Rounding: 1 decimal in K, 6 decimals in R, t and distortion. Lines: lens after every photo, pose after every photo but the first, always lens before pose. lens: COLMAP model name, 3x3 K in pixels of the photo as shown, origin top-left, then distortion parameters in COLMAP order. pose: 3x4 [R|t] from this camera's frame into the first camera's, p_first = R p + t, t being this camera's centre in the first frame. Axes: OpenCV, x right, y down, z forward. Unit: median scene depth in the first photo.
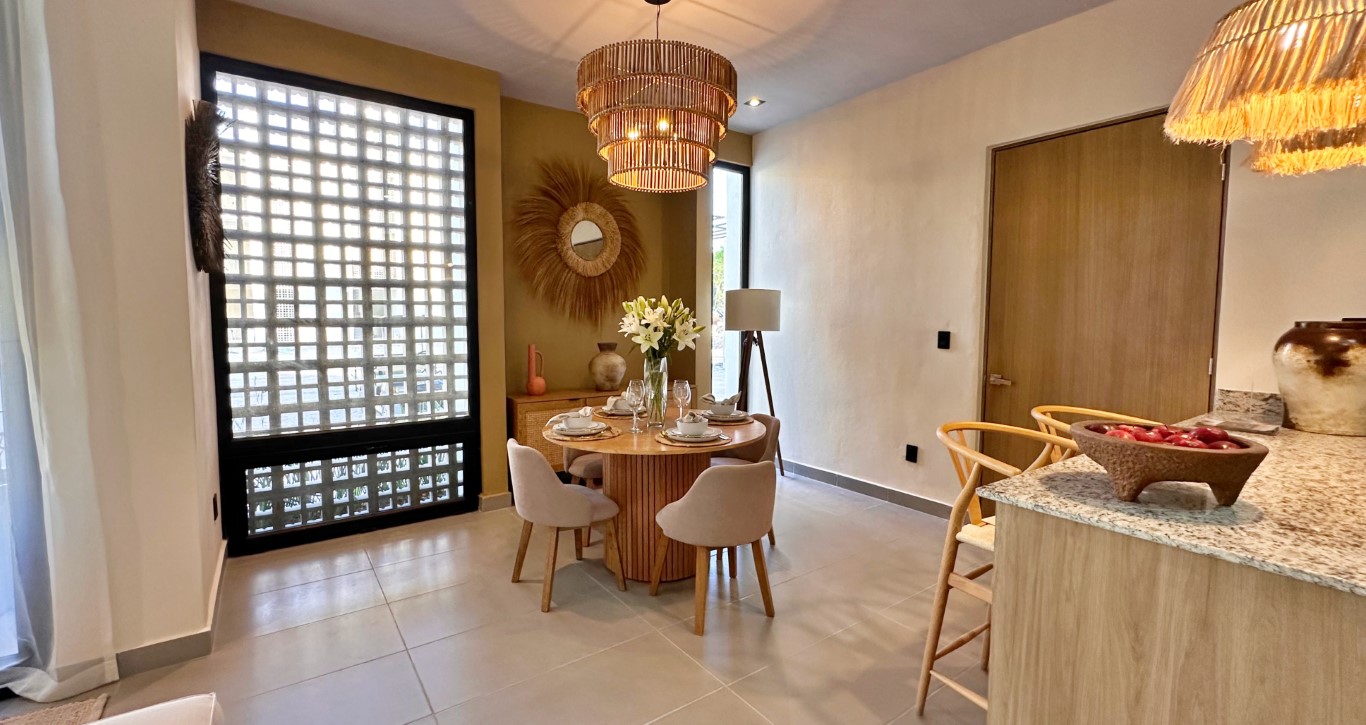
lens RADIAL K [[559.8, 0, 683.0], [0, 559.8, 362.5], [0, 0, 1]] dist [-0.000577, 0.000373]
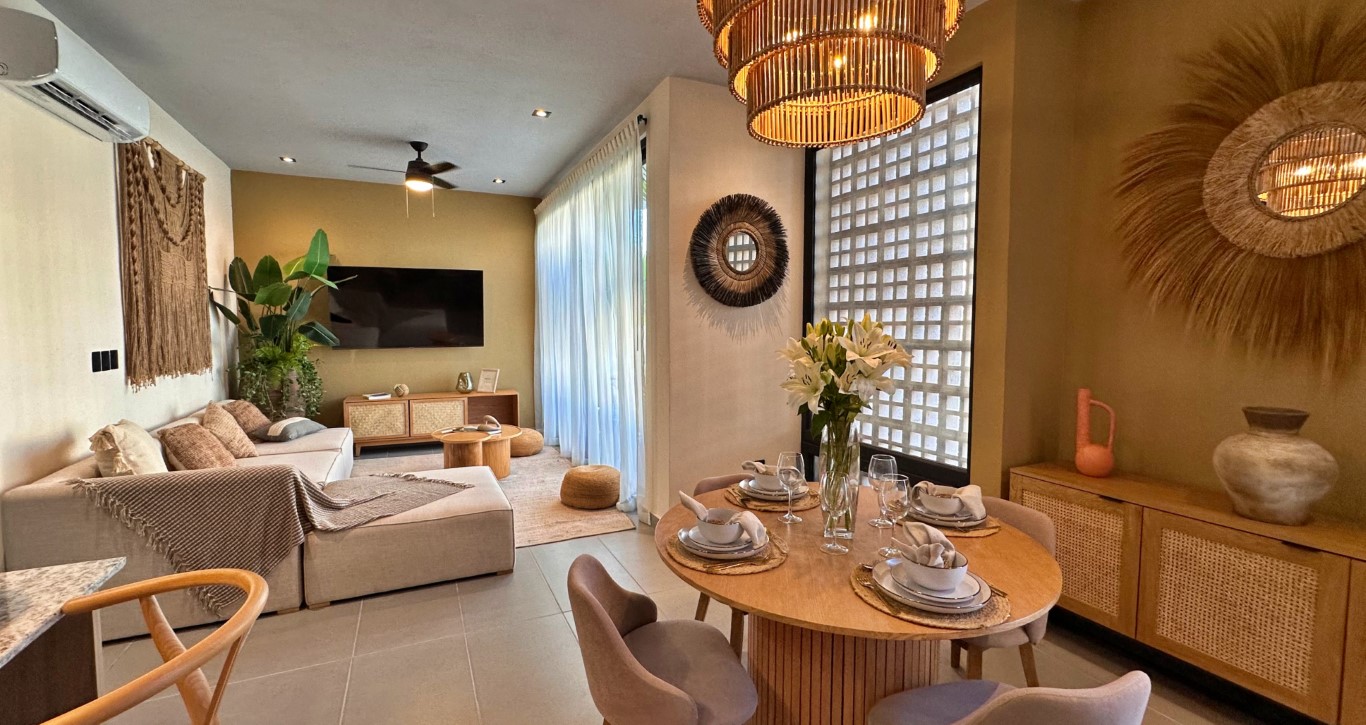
lens RADIAL K [[559.8, 0, 683.0], [0, 559.8, 362.5], [0, 0, 1]] dist [-0.000577, 0.000373]
pose [[-0.192175, 0.068548, -0.978964, 0.553301], [-0.068047, 0.994226, 0.082974, -0.112055], [0.978999, 0.082561, -0.186401, 0.923927]]
